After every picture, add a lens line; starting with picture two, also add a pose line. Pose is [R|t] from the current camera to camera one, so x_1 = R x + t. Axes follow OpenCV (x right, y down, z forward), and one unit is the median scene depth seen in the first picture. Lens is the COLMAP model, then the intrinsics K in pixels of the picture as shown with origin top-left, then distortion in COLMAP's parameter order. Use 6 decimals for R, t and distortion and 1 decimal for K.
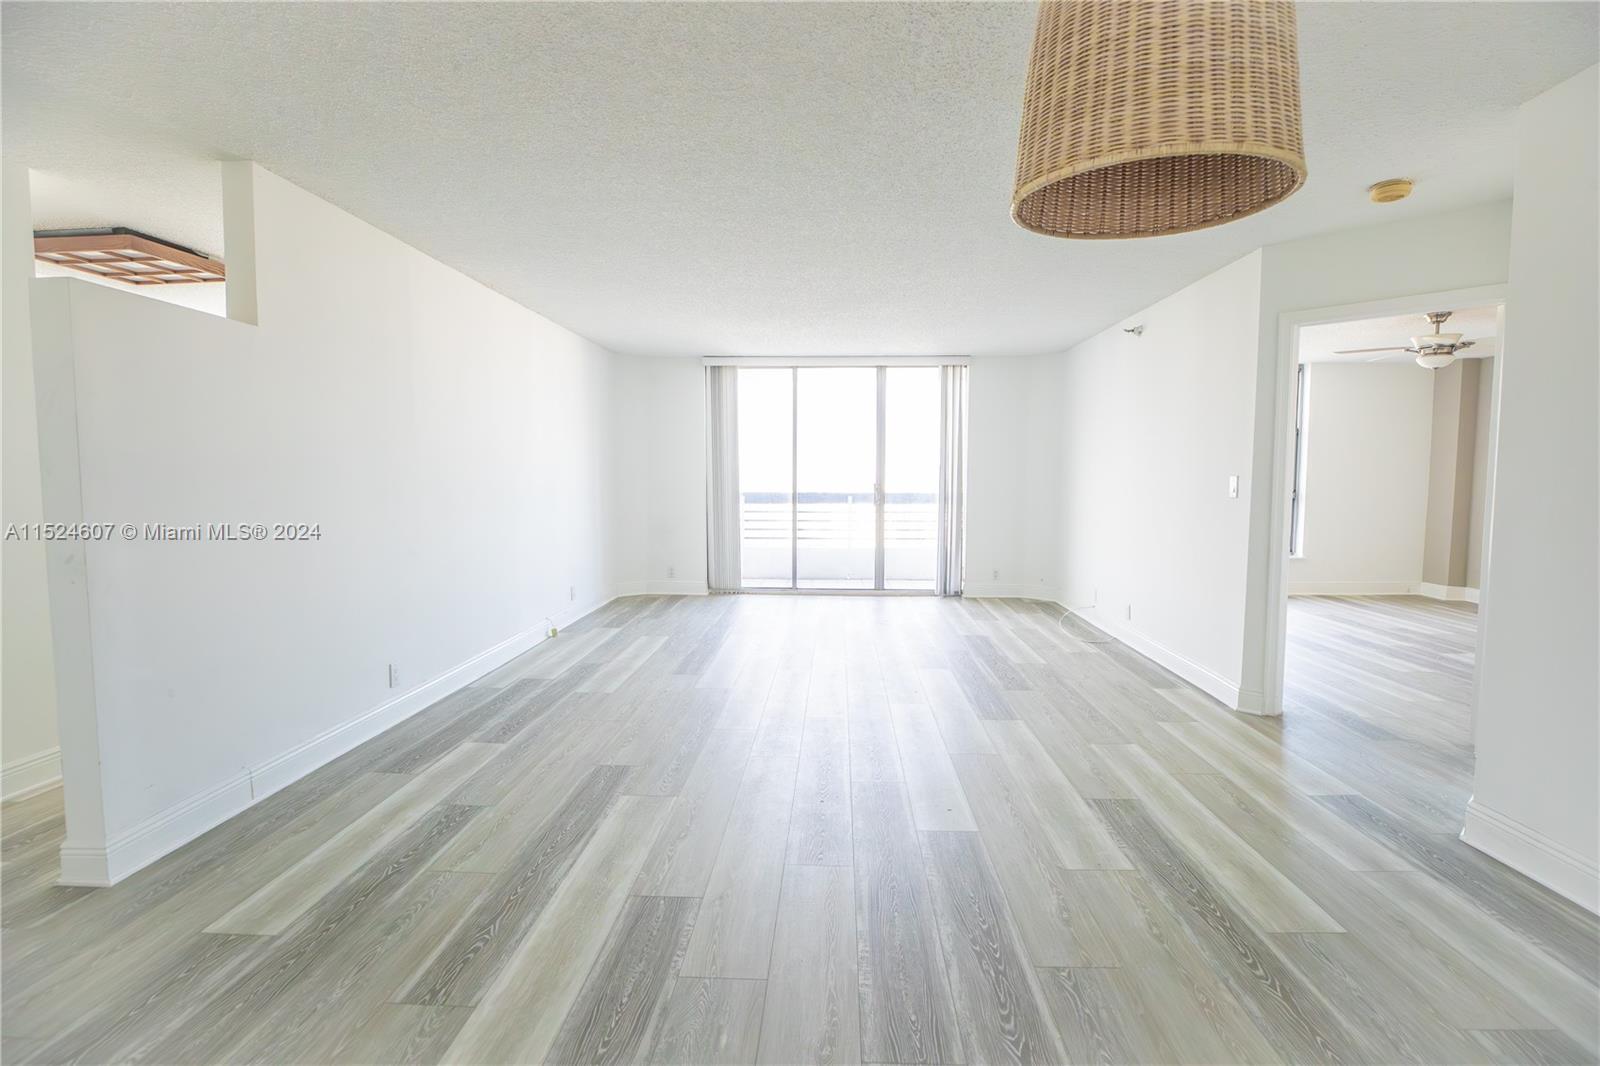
lens RADIAL K [[757.2, 0, 805.6], [0, 757.2, 521.0], [0, 0, 1]] dist [-0.026842, 0.006455]
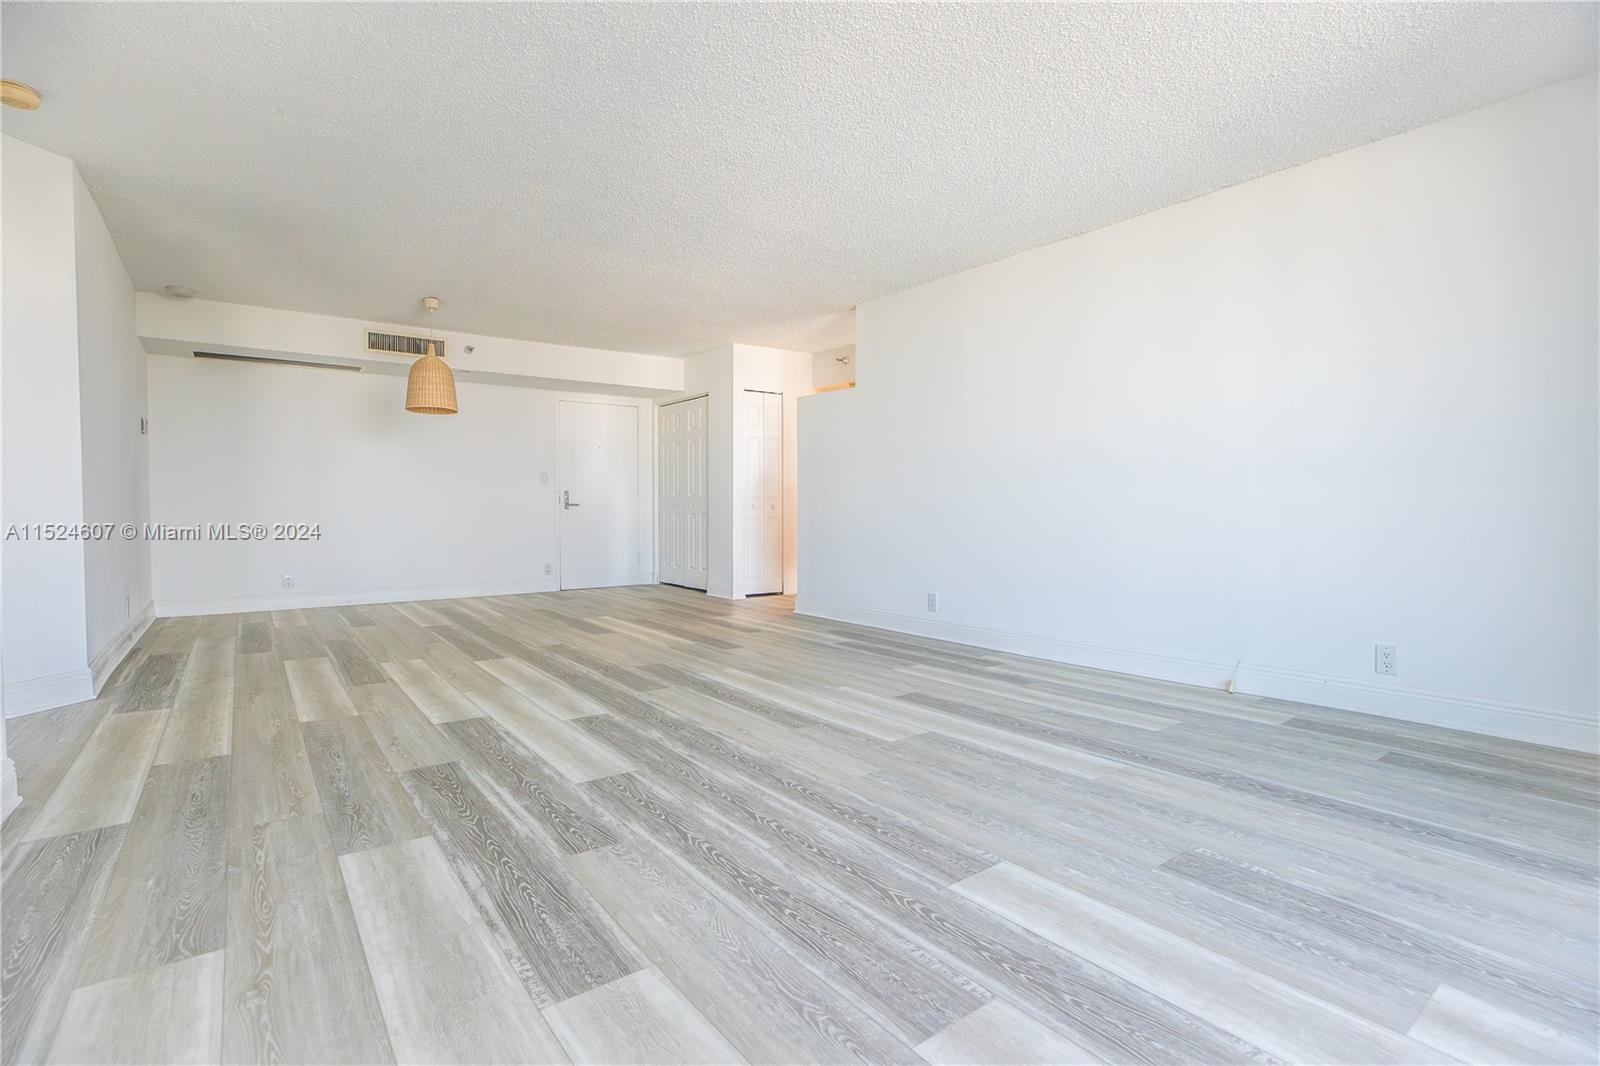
lens RADIAL K [[757.2, 0, 800.1], [0, 757.2, 533.2], [0, 0, 1]] dist [-0.026842, 0.006455]
pose [[-0.775277, 0.025276, -0.631116, 0.255143], [-0.038417, 0.995462, 0.087060, -0.009627], [0.630453, 0.091741, -0.770787, 0.969980]]
